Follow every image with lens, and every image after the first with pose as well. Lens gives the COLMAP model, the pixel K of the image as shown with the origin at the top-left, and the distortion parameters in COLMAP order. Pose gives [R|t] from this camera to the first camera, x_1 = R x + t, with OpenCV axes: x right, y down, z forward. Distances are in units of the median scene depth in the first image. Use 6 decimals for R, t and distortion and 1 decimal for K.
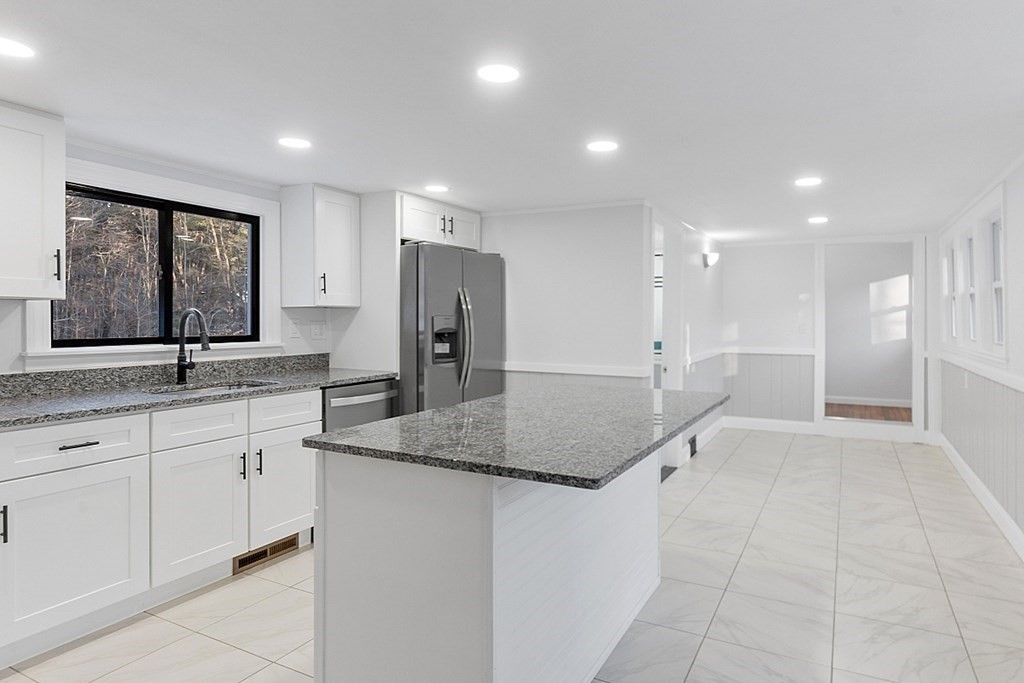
lens RADIAL K [[617.3, 0, 544.7], [0, 617.3, 324.0], [0, 0, 1]] dist [-0.007476, 0.005677]
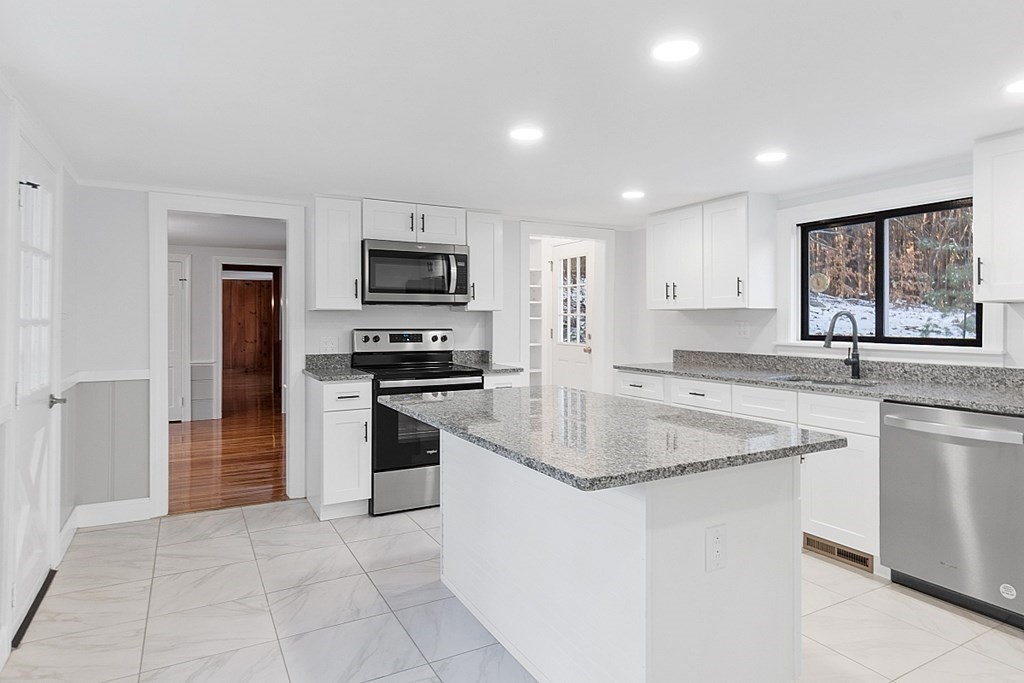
lens RADIAL K [[587.1, 0, 532.6], [0, 587.1, 321.5], [0, 0, 1]] dist [0.000542, -0.002111]
pose [[-0.559186, -0.003461, -0.829035, 0.559995], [-0.009779, 0.999949, 0.002421, -0.002299], [0.828984, 0.009461, -0.559192, 1.005232]]
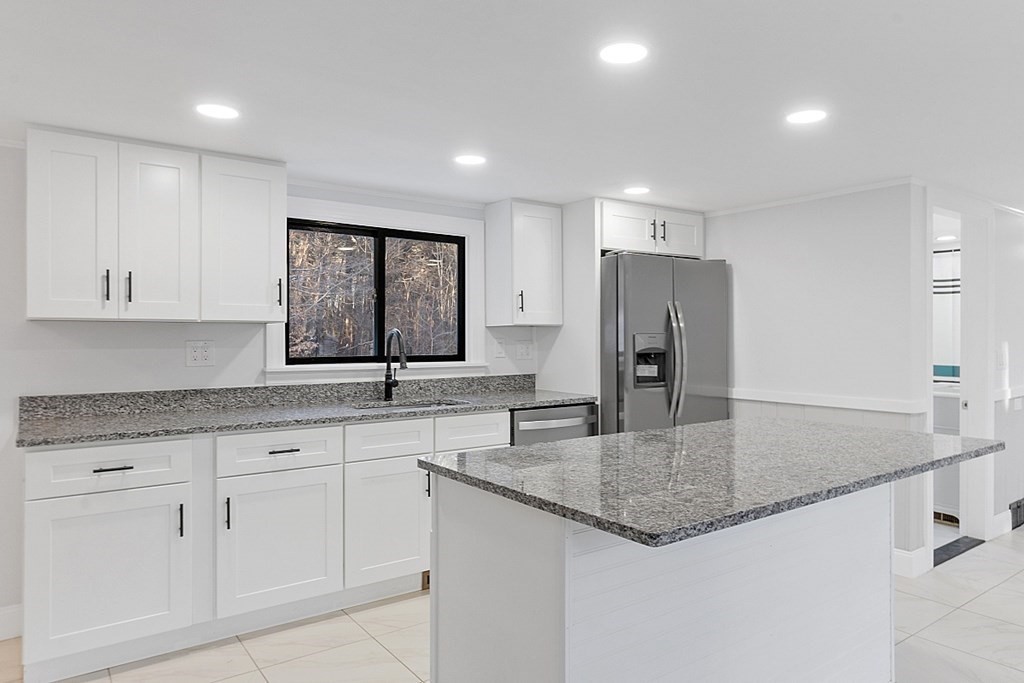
lens RADIAL K [[688.5, 0, 517.8], [0, 688.5, 334.5], [0, 0, 1]] dist [-0.009756, 0.000256]
pose [[0.890192, -0.008239, -0.455510, 0.132323], [0.002097, 0.999900, -0.013988, 0.001097], [0.455580, 0.011497, 0.890121, 0.045382]]
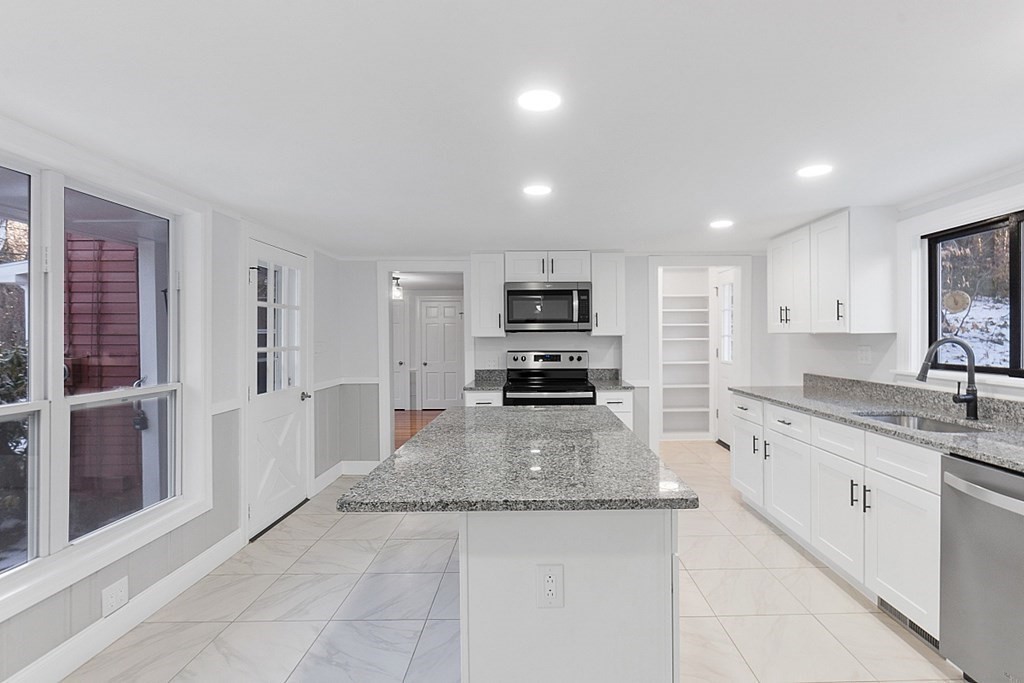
lens RADIAL K [[473.4, 0, 540.8], [0, 473.4, 341.3], [0, 0, 1]] dist [-0.013126, -0.000930]
pose [[-0.887988, 0.005277, -0.459836, 0.270077], [-0.001719, 0.999889, 0.014794, -0.025084], [0.459863, 0.013927, -0.887880, 1.197380]]
